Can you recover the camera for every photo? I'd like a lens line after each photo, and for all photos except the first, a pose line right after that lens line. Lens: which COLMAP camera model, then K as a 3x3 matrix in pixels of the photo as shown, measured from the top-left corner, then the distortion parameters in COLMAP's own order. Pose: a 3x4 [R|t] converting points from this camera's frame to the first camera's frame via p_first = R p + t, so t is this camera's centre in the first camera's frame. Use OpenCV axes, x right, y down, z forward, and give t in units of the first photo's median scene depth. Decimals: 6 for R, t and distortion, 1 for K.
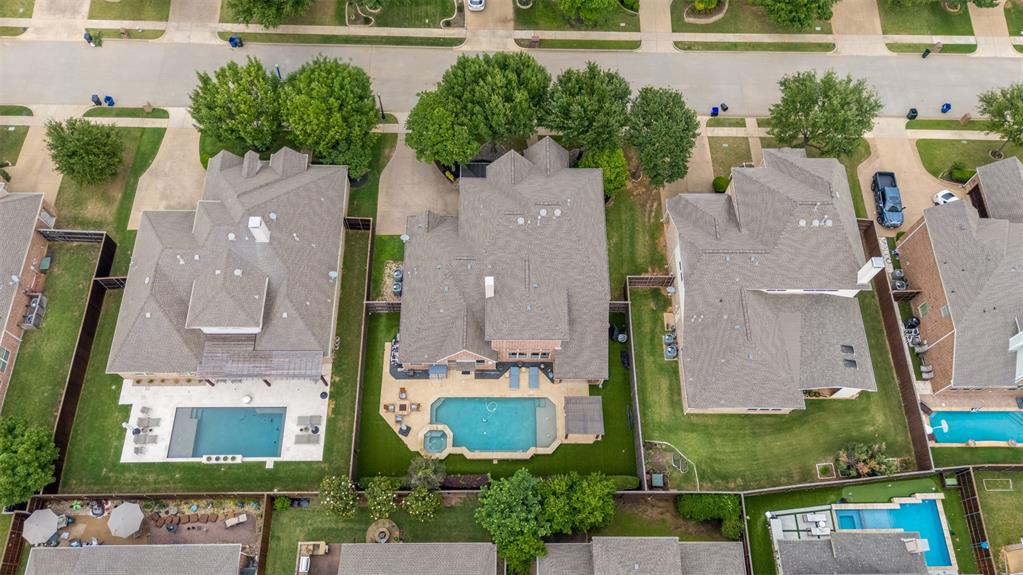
lens RADIAL K [[744.5, 0, 510.0], [0, 744.5, 284.5], [0, 0, 1]] dist [0.027887, -0.024563]
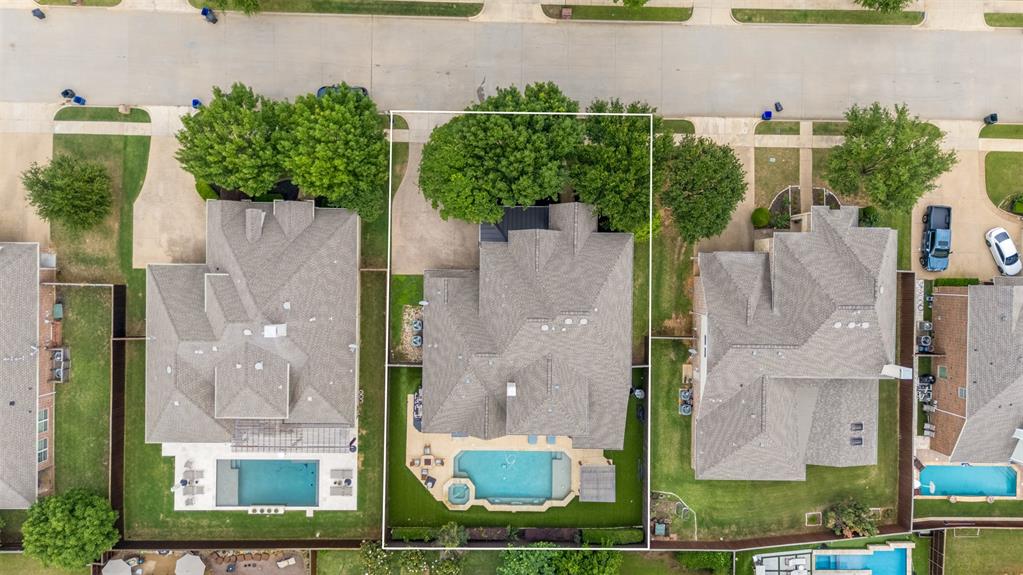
lens RADIAL K [[744.5, 0, 509.3], [0, 744.5, 228.9], [0, 0, 1]] dist [0.027887, -0.024563]
pose [[0.999826, 0.018336, -0.003410, -0.029534], [-0.015152, 0.905185, 0.424748, -0.585678], [0.010875, -0.424622, 0.905305, 0.173829]]
